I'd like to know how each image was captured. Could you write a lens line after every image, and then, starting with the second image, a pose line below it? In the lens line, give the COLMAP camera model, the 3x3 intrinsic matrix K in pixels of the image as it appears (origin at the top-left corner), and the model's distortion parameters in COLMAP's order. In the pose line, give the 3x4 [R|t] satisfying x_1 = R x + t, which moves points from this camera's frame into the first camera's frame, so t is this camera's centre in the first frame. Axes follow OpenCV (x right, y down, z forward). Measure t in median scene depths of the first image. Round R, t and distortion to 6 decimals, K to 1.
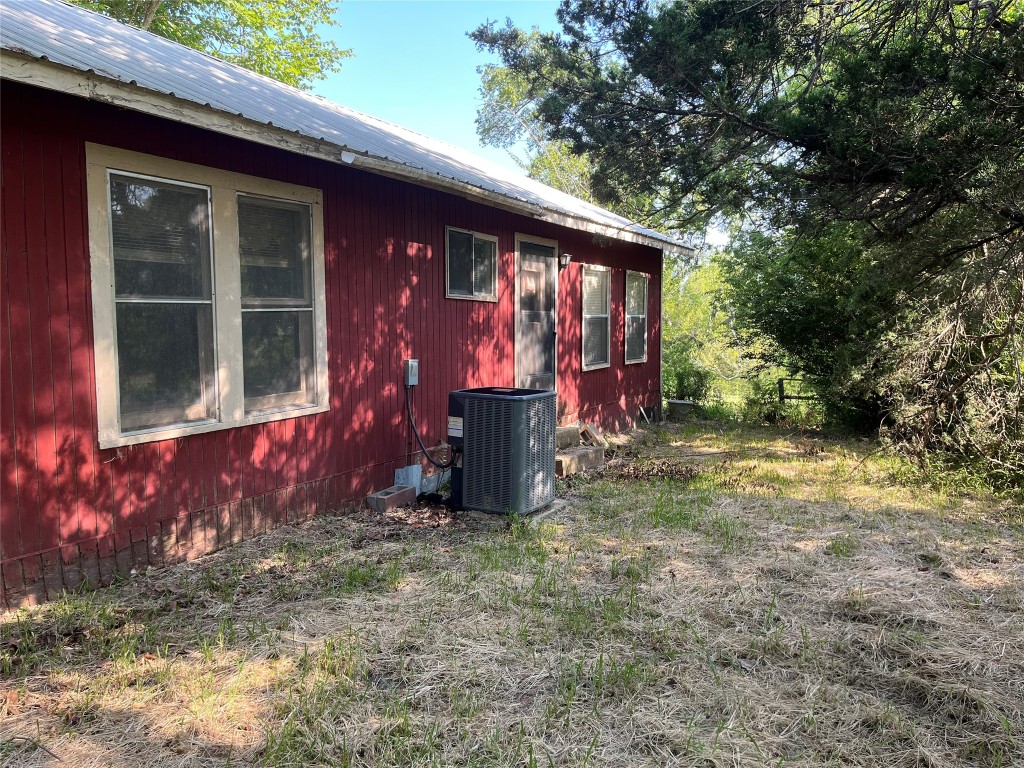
lens RADIAL K [[784.8, 0, 516.2], [0, 784.8, 380.2], [0, 0, 1]] dist [0.129479, -0.180874]
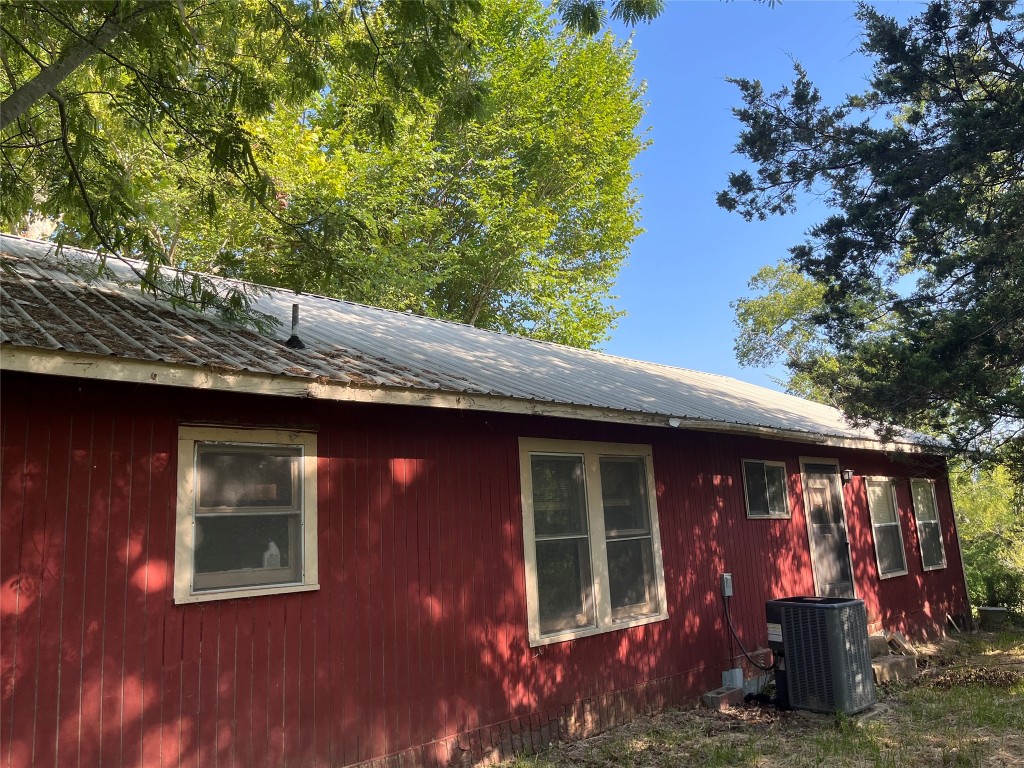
lens RADIAL K [[784.8, 0, 516.2], [0, 784.8, 380.2], [0, 0, 1]] dist [0.129479, -0.180874]
pose [[0.949835, -0.105134, -0.294552, -0.050205], [0.026008, 0.965096, -0.260603, -0.002514], [0.311669, 0.239869, 0.919416, -0.289001]]
